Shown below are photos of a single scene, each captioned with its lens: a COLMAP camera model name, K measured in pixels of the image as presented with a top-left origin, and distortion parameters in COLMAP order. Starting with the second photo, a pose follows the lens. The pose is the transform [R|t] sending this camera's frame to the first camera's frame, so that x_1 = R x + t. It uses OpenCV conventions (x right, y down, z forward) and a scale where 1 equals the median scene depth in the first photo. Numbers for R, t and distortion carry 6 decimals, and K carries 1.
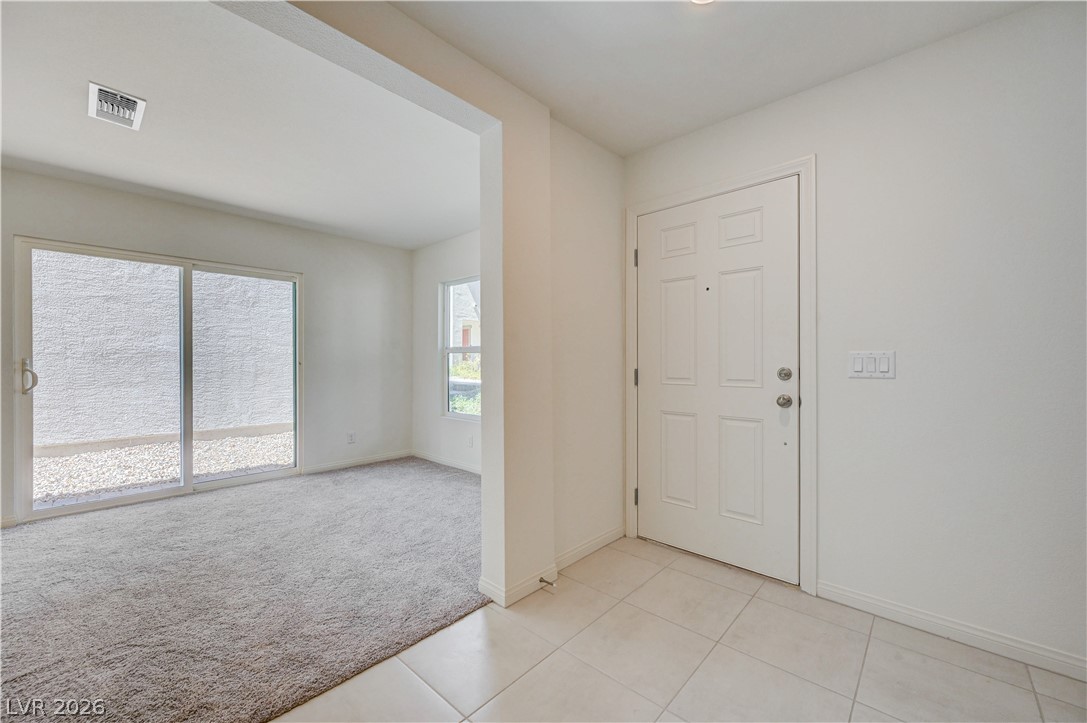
lens RADIAL K [[432.5, 0, 546.0], [0, 432.5, 363.0], [0, 0, 1]] dist [0.002313, -0.000103]
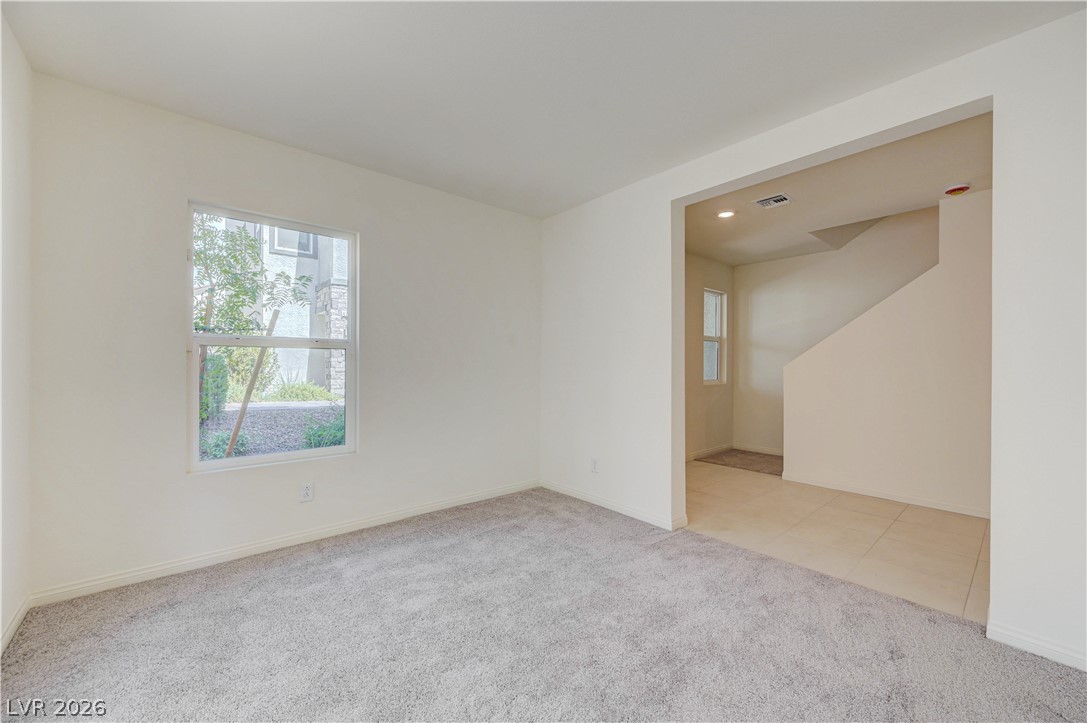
lens RADIAL K [[432.5, 0, 549.6], [0, 432.5, 362.8], [0, 0, 1]] dist [0.002313, -0.000103]
pose [[0.110292, 0.000554, 0.993899, -0.817181], [-0.001441, 0.999999, -0.000398, -0.003420], [-0.993898, -0.001388, 0.110293, 0.645213]]
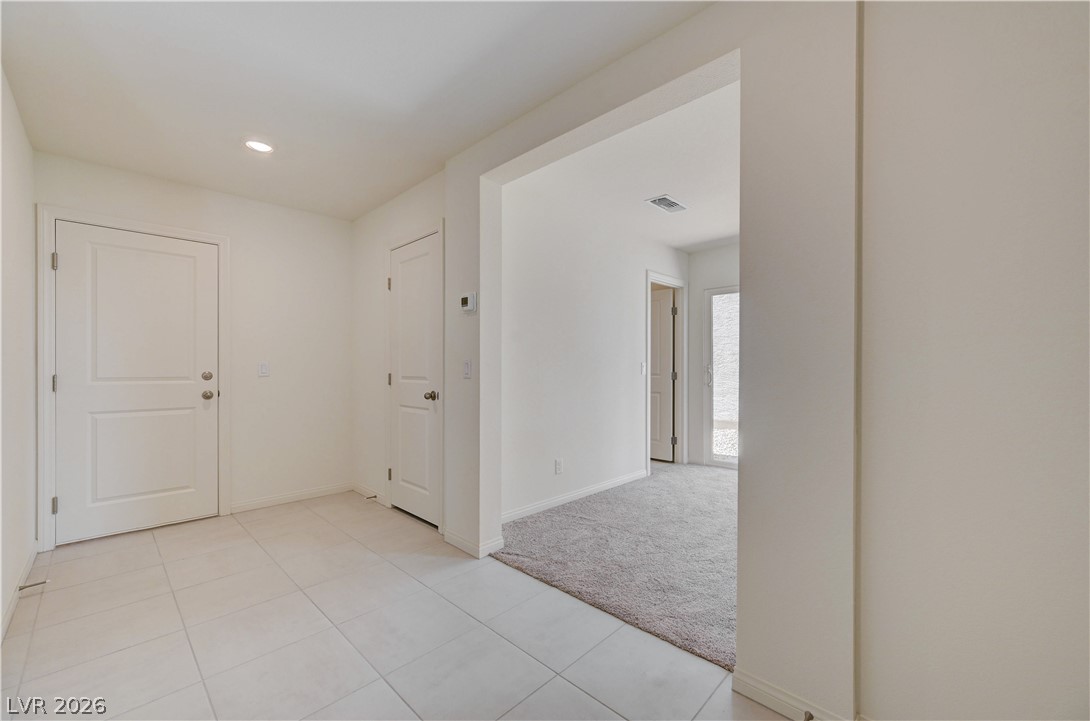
lens RADIAL K [[433.7, 0, 553.2], [0, 433.7, 364.2], [0, 0, 1]] dist [0.002313, -0.000103]
pose [[-0.025689, -0.008498, -0.999634, 0.331188], [-0.002010, 0.999962, -0.008449, 0.002832], [0.999668, 0.001792, -0.025705, 0.346487]]
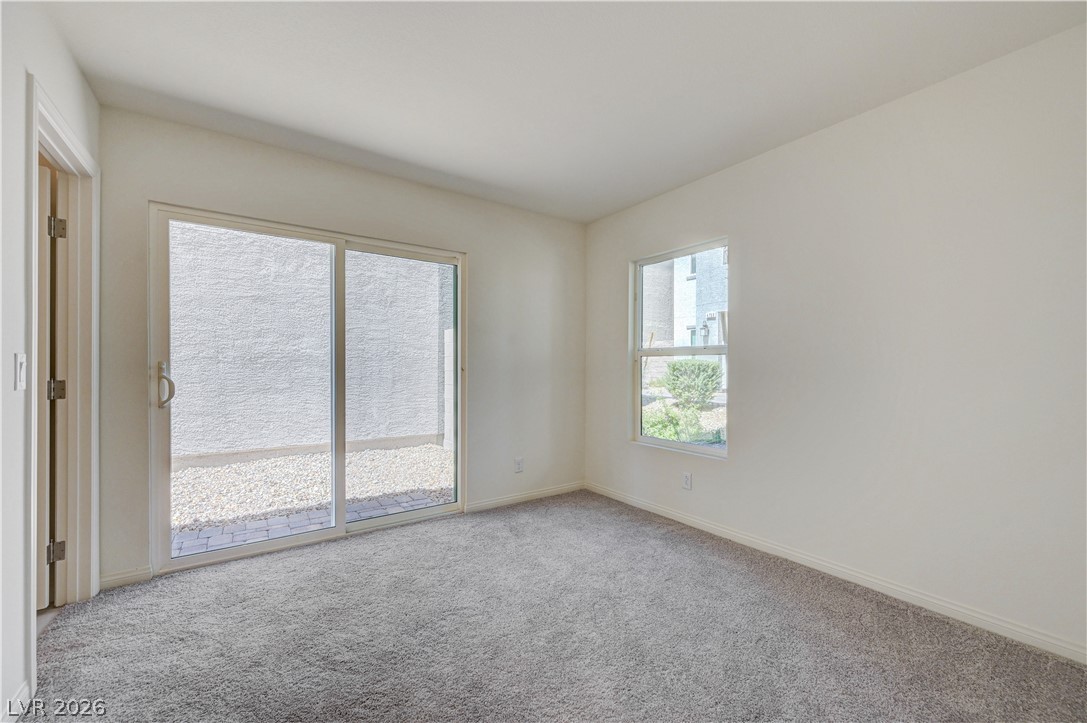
lens RADIAL K [[432.5, 0, 546.5], [0, 432.5, 371.5], [0, 0, 1]] dist [0.002313, -0.000103]
pose [[0.979206, 0.005967, -0.202779, -0.282718], [-0.004806, 0.999969, 0.006218, -0.000937], [0.202810, -0.005114, 0.979205, 0.290471]]
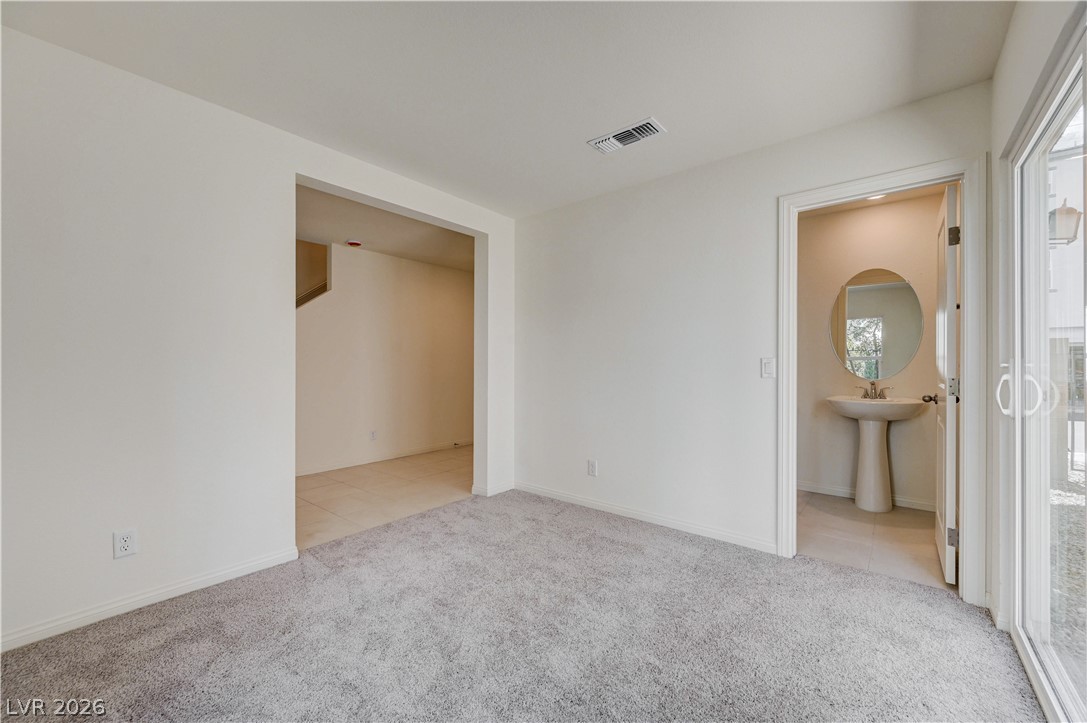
lens RADIAL K [[432.5, 0, 546.7], [0, 432.5, 361.4], [0, 0, 1]] dist [0.002313, -0.000103]
pose [[-0.998159, 0.000122, -0.060654, -0.396131], [0.000341, 0.999993, -0.003605, -0.003662], [0.060653, -0.003620, -0.998152, 1.164889]]
